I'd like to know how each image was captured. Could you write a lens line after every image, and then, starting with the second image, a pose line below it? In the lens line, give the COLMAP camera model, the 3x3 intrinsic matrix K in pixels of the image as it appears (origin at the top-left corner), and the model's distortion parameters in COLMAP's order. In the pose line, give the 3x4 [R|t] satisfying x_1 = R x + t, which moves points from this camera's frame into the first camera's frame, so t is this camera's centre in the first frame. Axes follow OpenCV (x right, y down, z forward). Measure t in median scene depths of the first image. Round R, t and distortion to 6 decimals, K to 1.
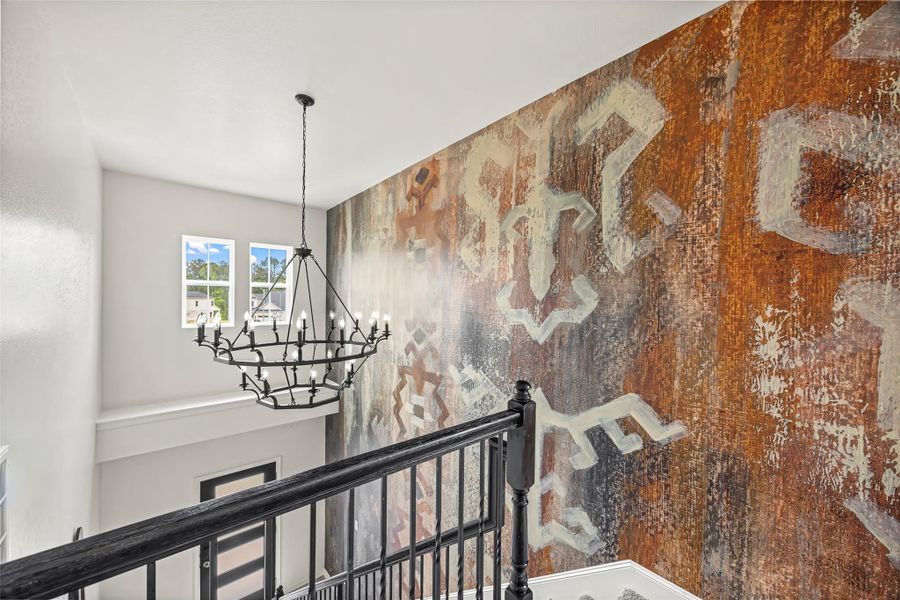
lens RADIAL K [[342.9, 0, 452.2], [0, 342.9, 299.6], [0, 0, 1]] dist [-0.002539, 0.000164]
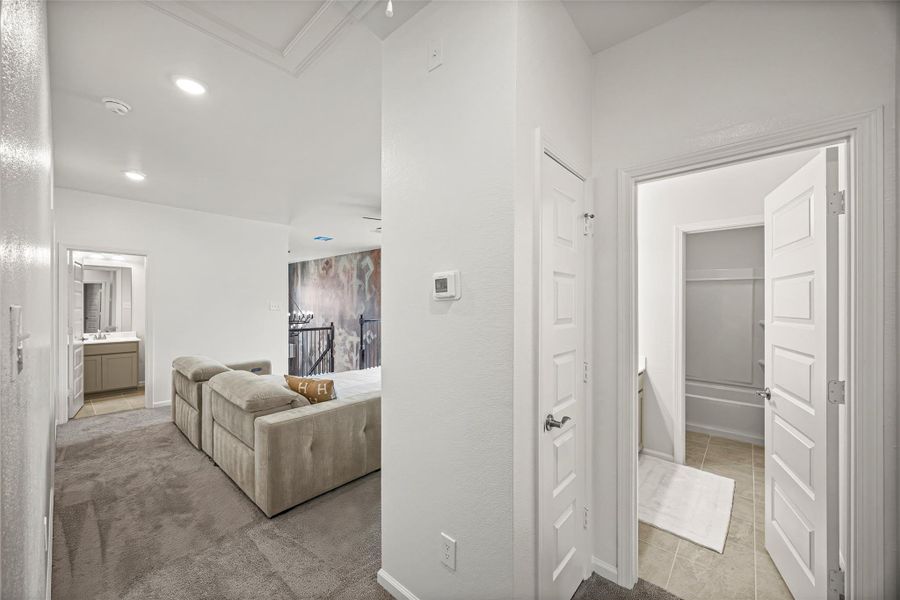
lens RADIAL K [[342.9, 0, 445.0], [0, 342.9, 303.3], [0, 0, 1]] dist [-0.002539, 0.000164]
pose [[0.992519, -0.006469, 0.121916, 0.708903], [0.005375, 0.999942, 0.009297, -0.068598], [-0.121969, -0.008573, 0.992497, -2.565229]]
